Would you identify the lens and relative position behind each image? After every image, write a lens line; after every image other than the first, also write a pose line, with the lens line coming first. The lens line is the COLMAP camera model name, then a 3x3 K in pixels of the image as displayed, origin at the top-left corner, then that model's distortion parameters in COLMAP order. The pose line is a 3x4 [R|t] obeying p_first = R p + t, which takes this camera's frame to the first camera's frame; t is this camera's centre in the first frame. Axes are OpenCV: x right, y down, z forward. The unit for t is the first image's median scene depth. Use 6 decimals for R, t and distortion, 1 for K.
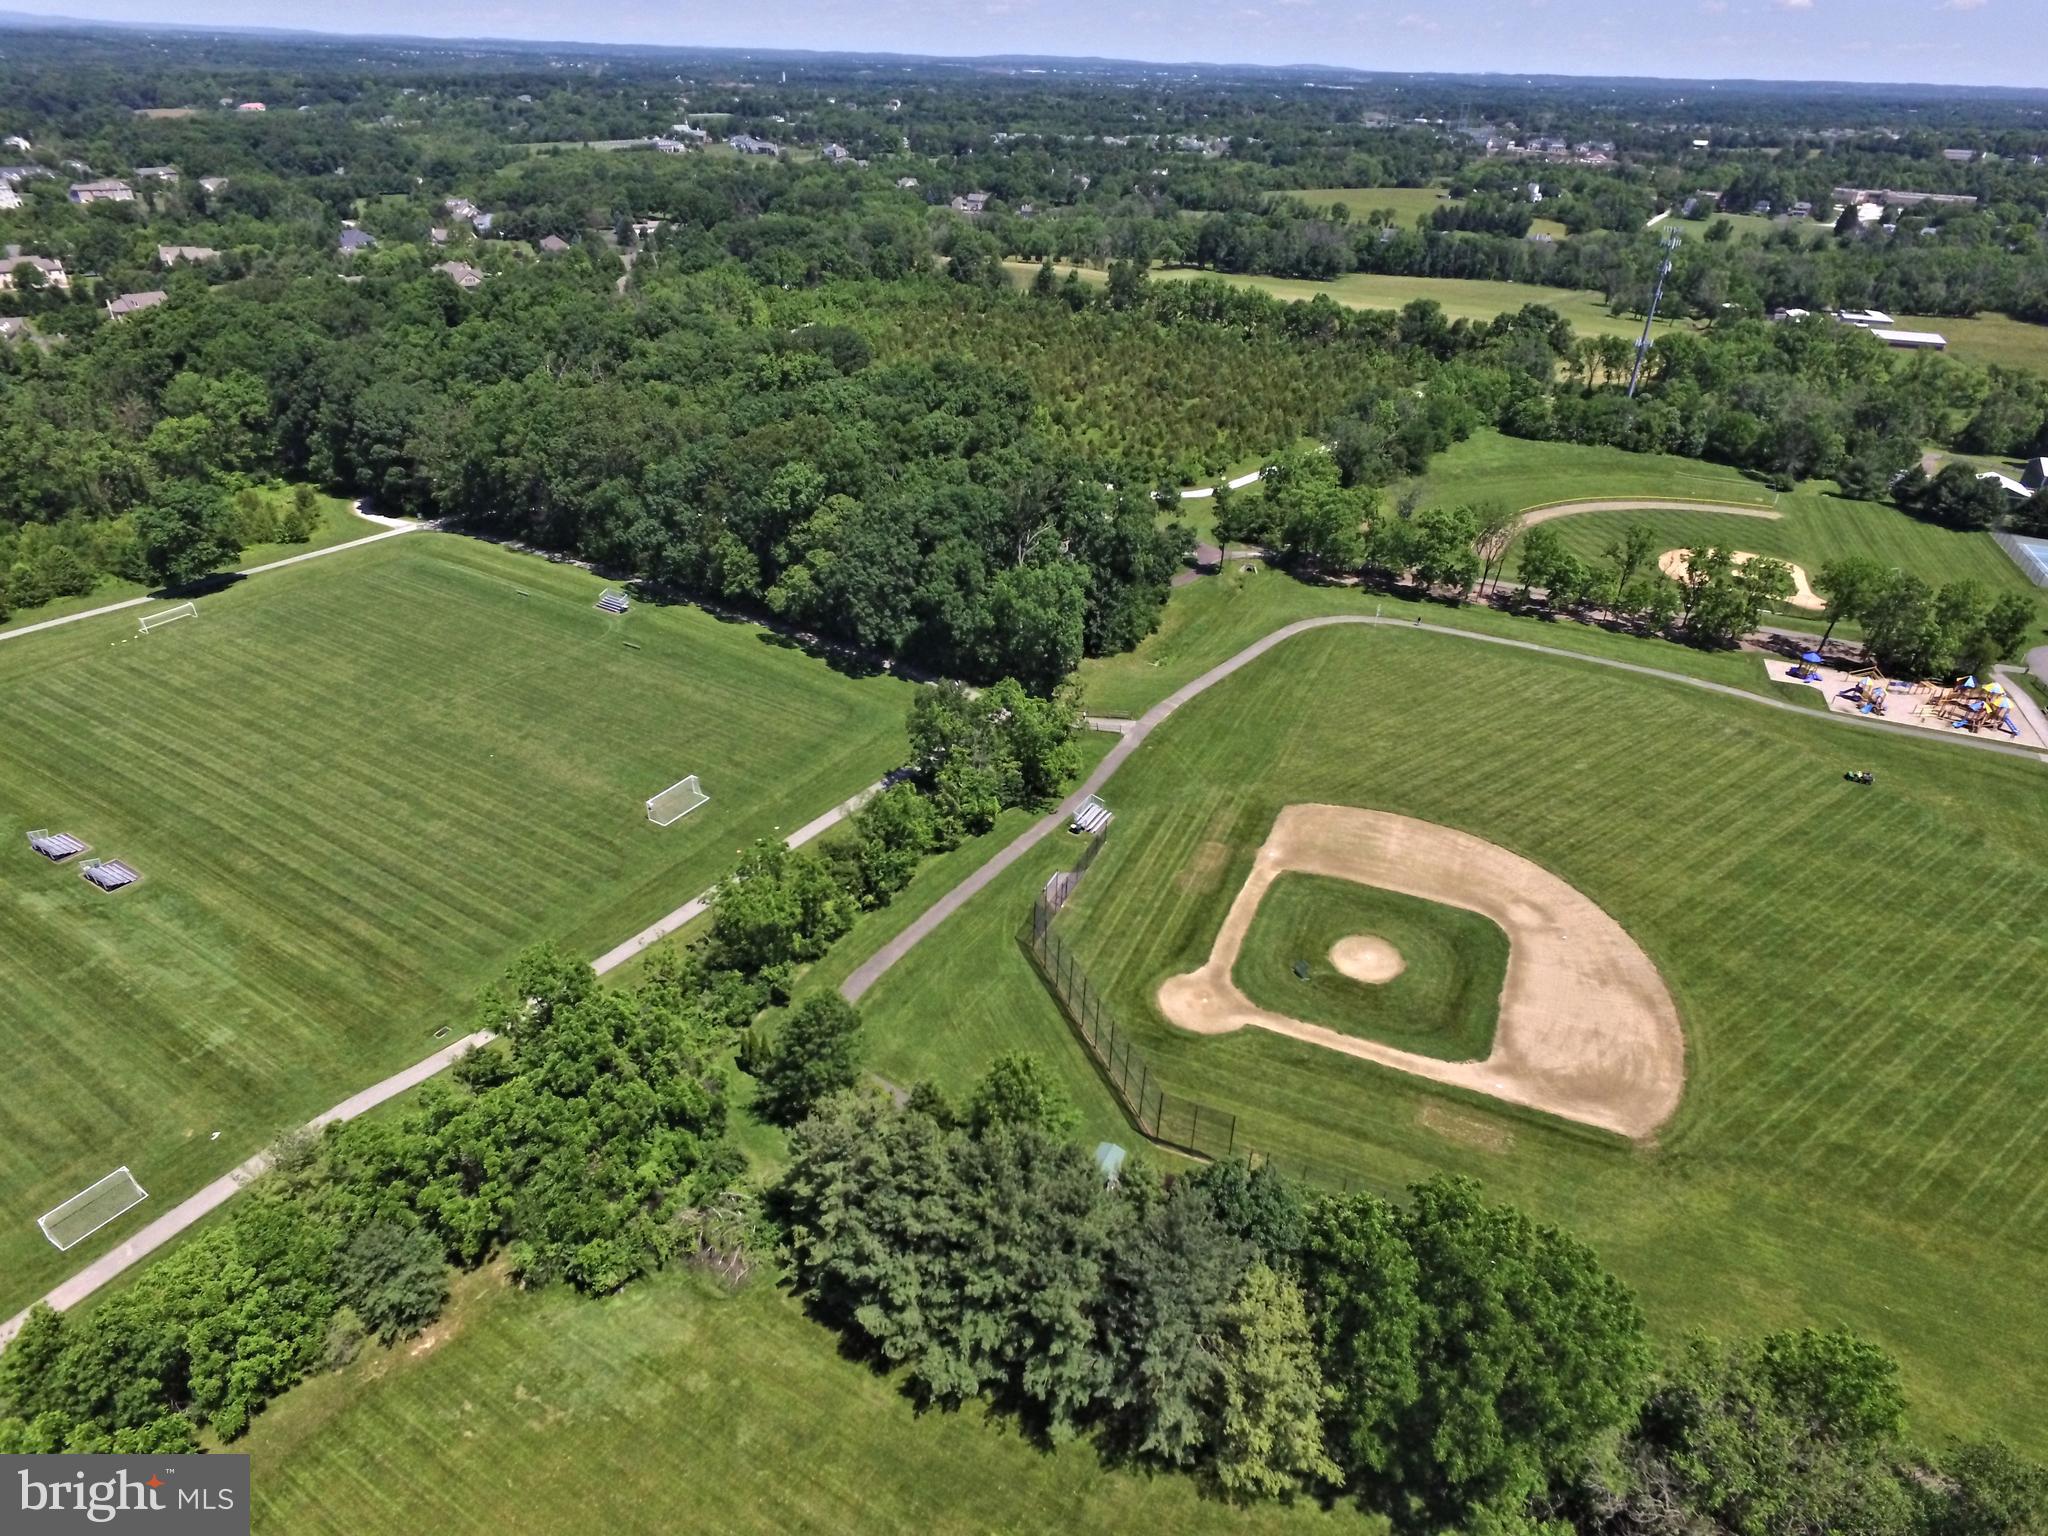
lens RADIAL K [[1193.9, 0, 1043.4], [0, 1193.9, 754.6], [0, 0, 1]] dist [-0.008280, 0.009587]
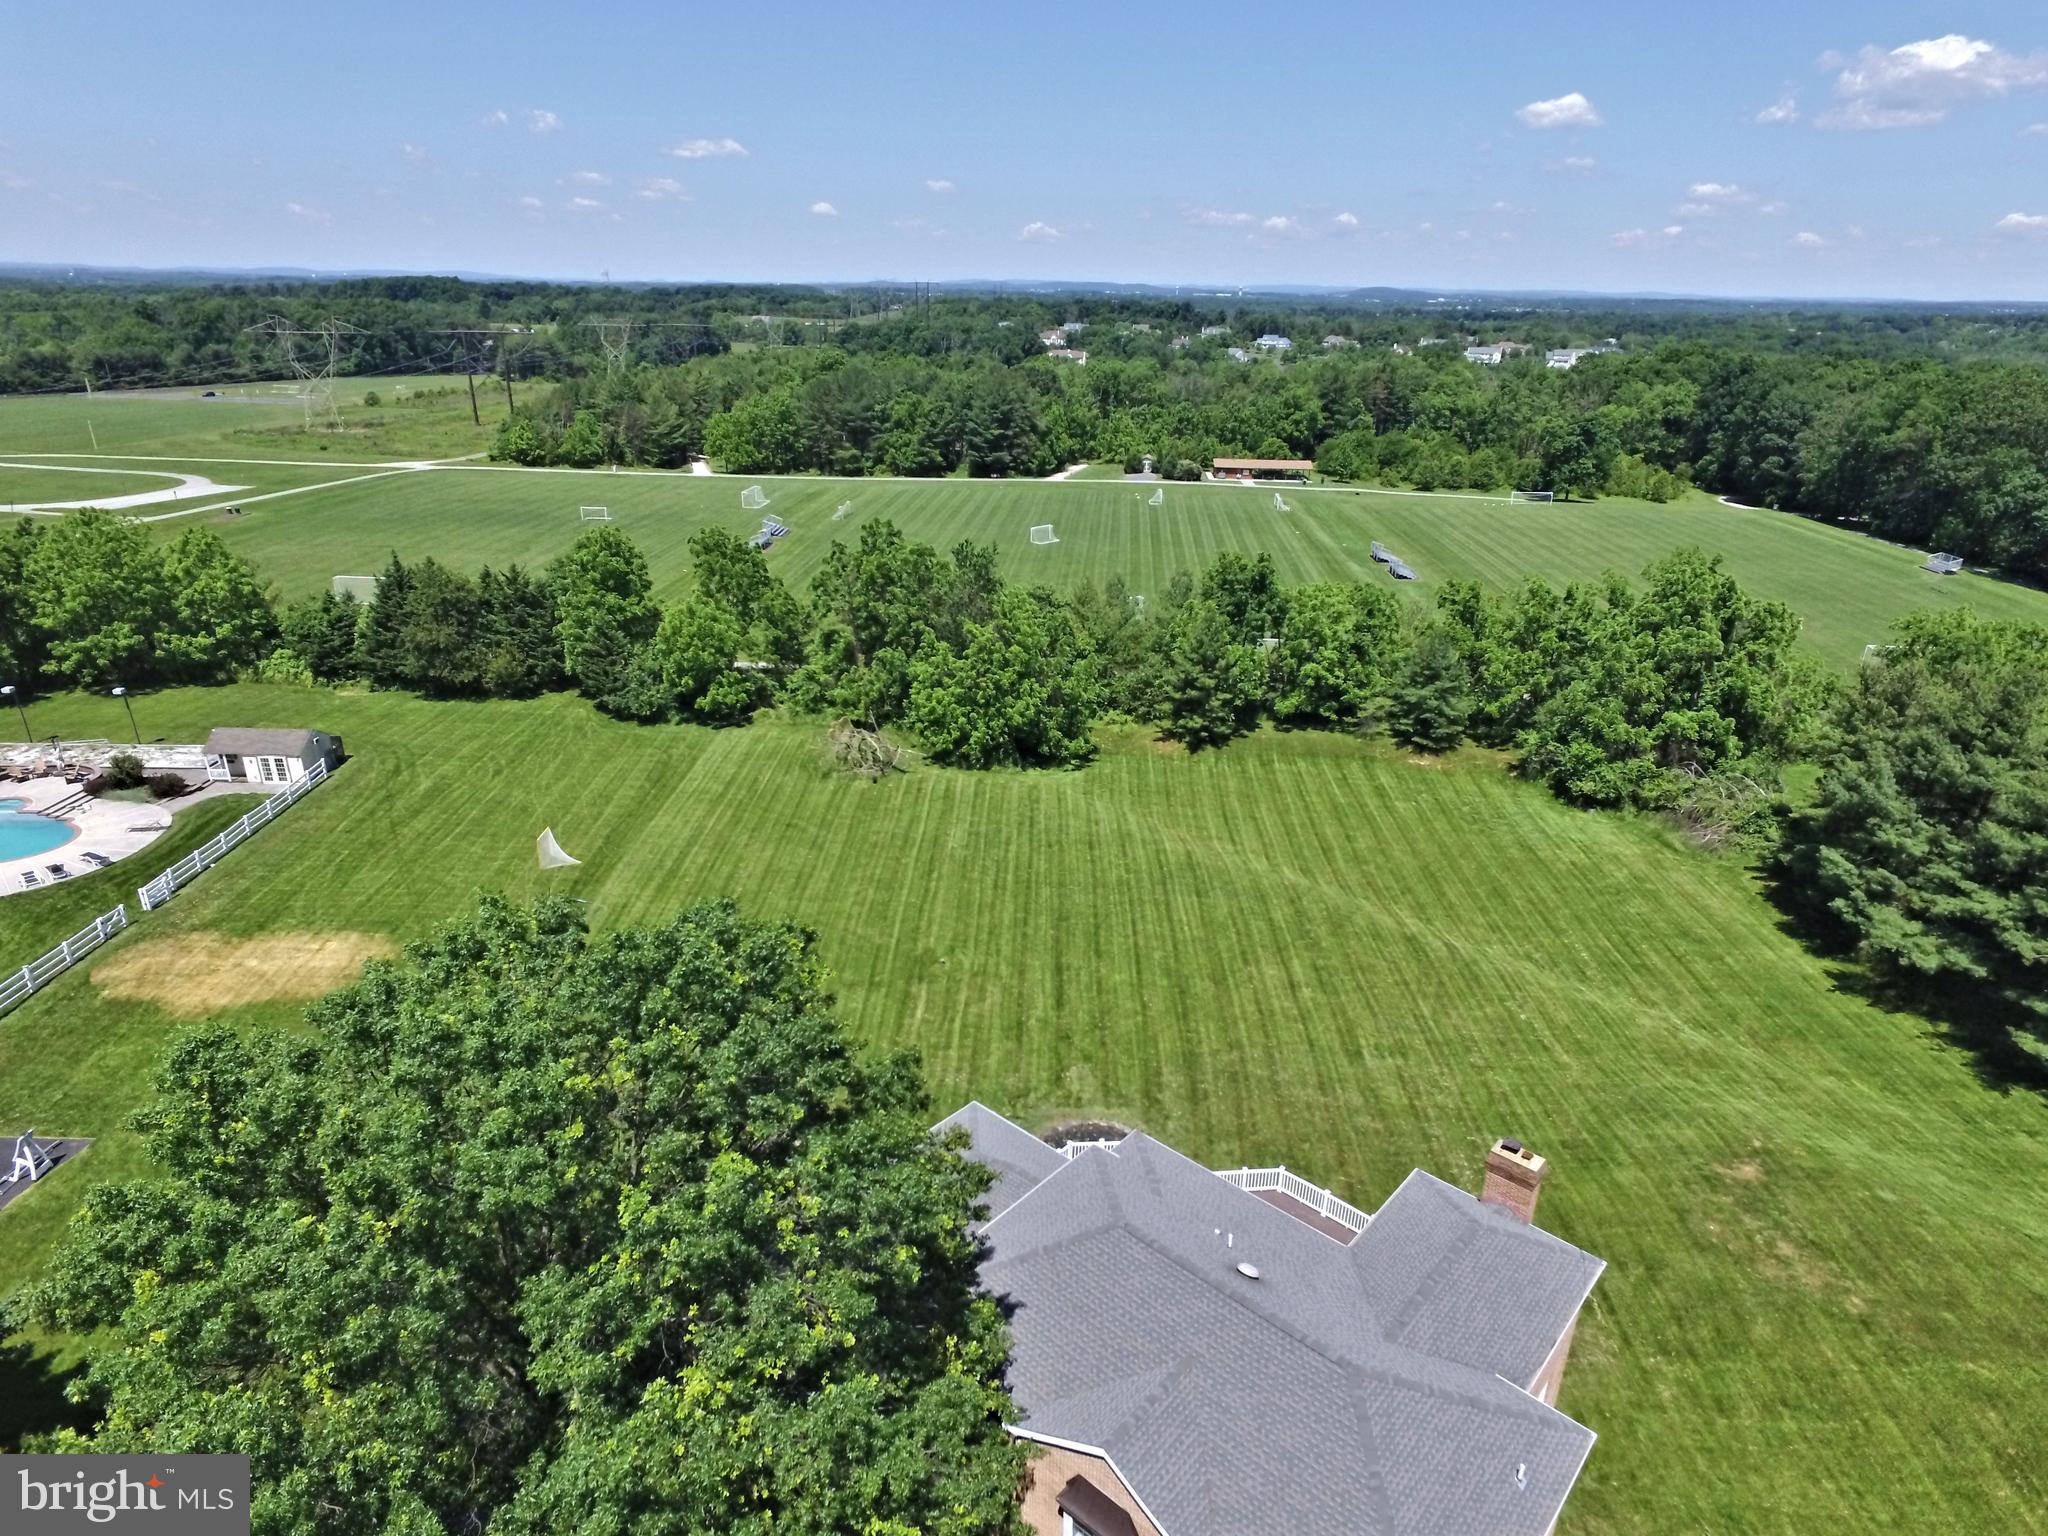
lens RADIAL K [[1193.9, 0, 1042.1], [0, 1193.9, 764.6], [0, 0, 1]] dist [-0.008280, 0.009587]
pose [[0.469988, 0.316721, -0.823893, 0.257671], [-0.450994, 0.888537, 0.084303, 0.606628], [0.758759, 0.331949, 0.560441, 0.109555]]
